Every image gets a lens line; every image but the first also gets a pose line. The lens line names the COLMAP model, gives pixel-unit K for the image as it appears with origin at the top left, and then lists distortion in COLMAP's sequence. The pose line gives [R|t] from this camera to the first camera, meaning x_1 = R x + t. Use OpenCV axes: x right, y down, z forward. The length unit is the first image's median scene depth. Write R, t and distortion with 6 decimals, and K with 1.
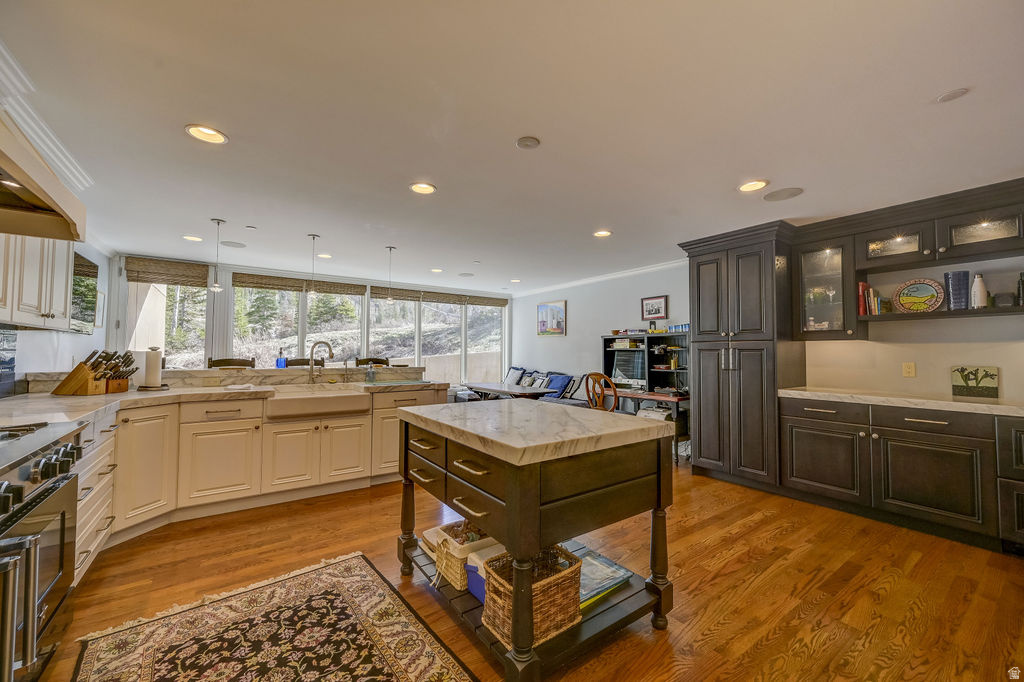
lens RADIAL K [[401.1, 0, 518.1], [0, 401.1, 338.7], [0, 0, 1]] dist [-0.001742, 0.000106]
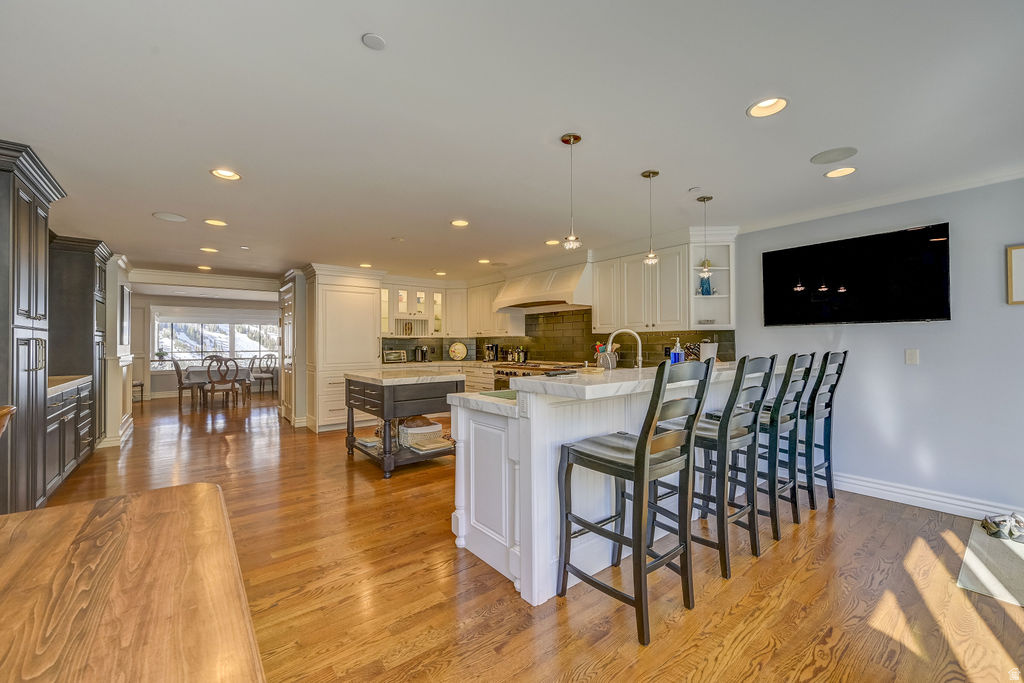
lens RADIAL K [[412.4, 0, 508.2], [0, 412.4, 342.8], [0, 0, 1]] dist [-0.000653, 0.000084]
pose [[-0.999051, 0.000267, -0.043566, -0.168669], [0.001893, 0.999302, -0.037302, 0.039963], [0.043526, -0.037349, -0.998354, 1.187697]]
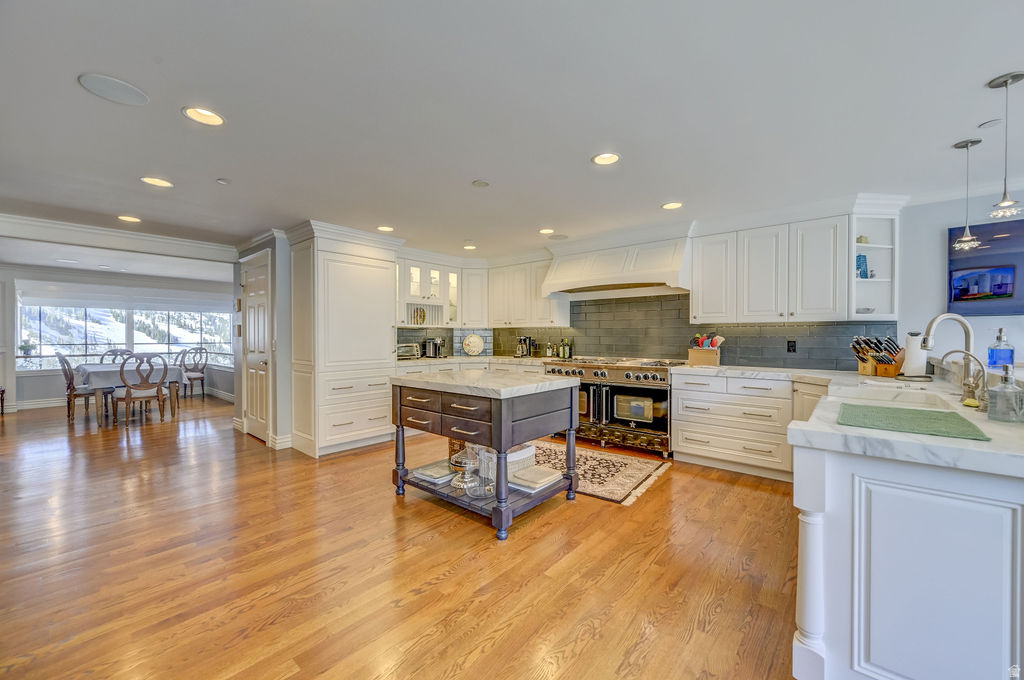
lens RADIAL K [[403.1, 0, 512.0], [0, 403.1, 340.0], [0, 0, 1]] dist [0.000859, 0.000083]
pose [[-0.971413, -0.004088, -0.237359, 0.097306], [0.002447, 0.999626, -0.027231, 0.034509], [0.237382, -0.027033, -0.971040, 0.920649]]
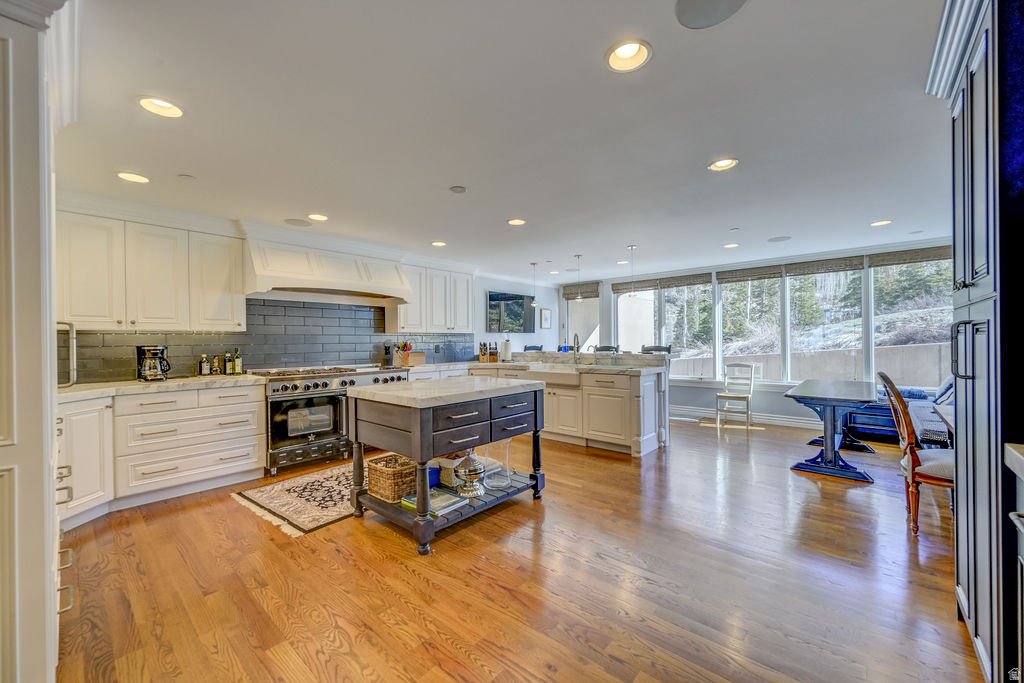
lens RADIAL K [[403.1, 0, 512.0], [0, 403.1, 341.5], [0, 0, 1]] dist [0.000859, 0.000083]
pose [[0.216565, -0.008974, -0.976227, 0.551478], [0.046333, 0.998925, 0.001096, 0.016159], [0.975168, -0.045469, 0.216748, 0.335674]]
